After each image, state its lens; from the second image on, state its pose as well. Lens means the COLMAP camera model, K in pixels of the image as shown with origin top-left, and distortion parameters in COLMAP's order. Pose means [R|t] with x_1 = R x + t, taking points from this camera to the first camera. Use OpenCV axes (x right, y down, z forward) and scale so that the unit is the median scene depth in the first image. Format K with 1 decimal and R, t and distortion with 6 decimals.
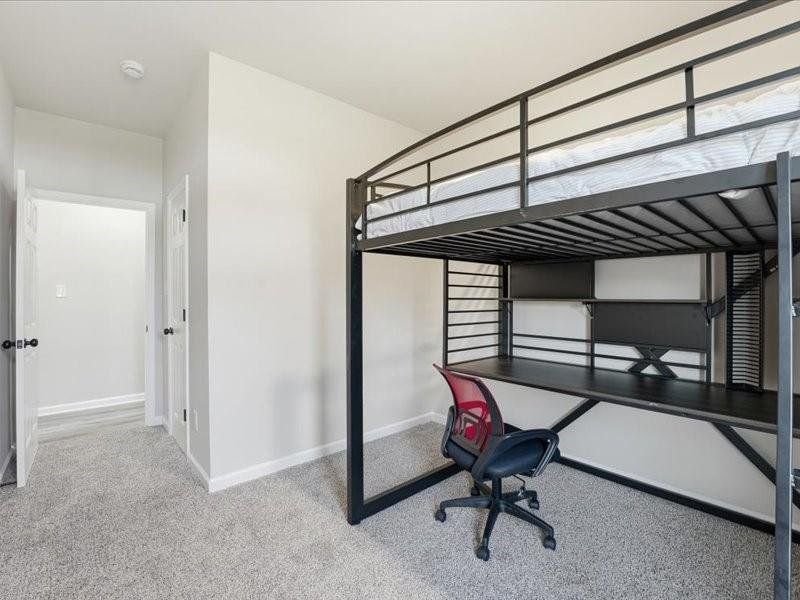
lens RADIAL K [[370.4, 0, 395.9], [0, 370.4, 295.8], [0, 0, 1]] dist [-0.027674, 0.002584]
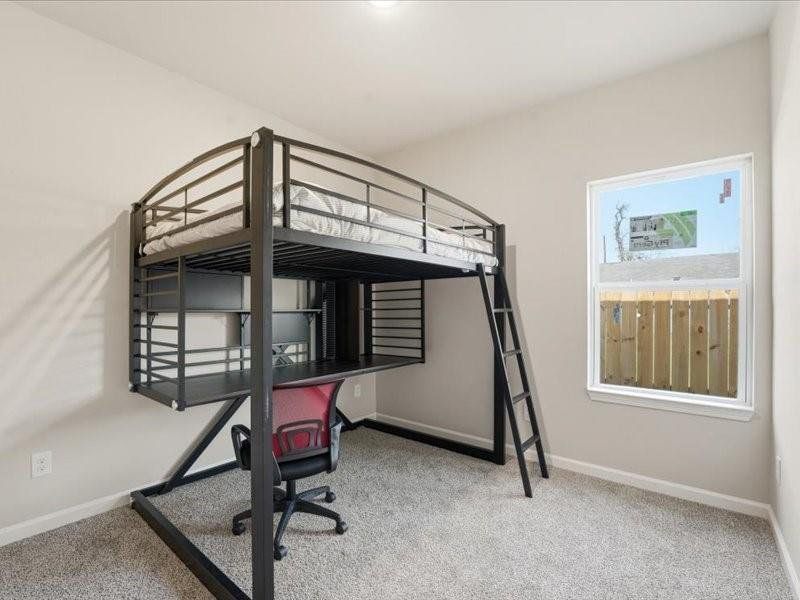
lens RADIAL K [[370.4, 0, 396.3], [0, 370.4, 307.0], [0, 0, 1]] dist [-0.027674, 0.002584]
pose [[-0.167056, 0.000864, 0.985947, -0.804989], [-0.003229, 0.999994, -0.001424, 0.001498], [-0.985942, -0.003422, -0.167052, 0.883300]]
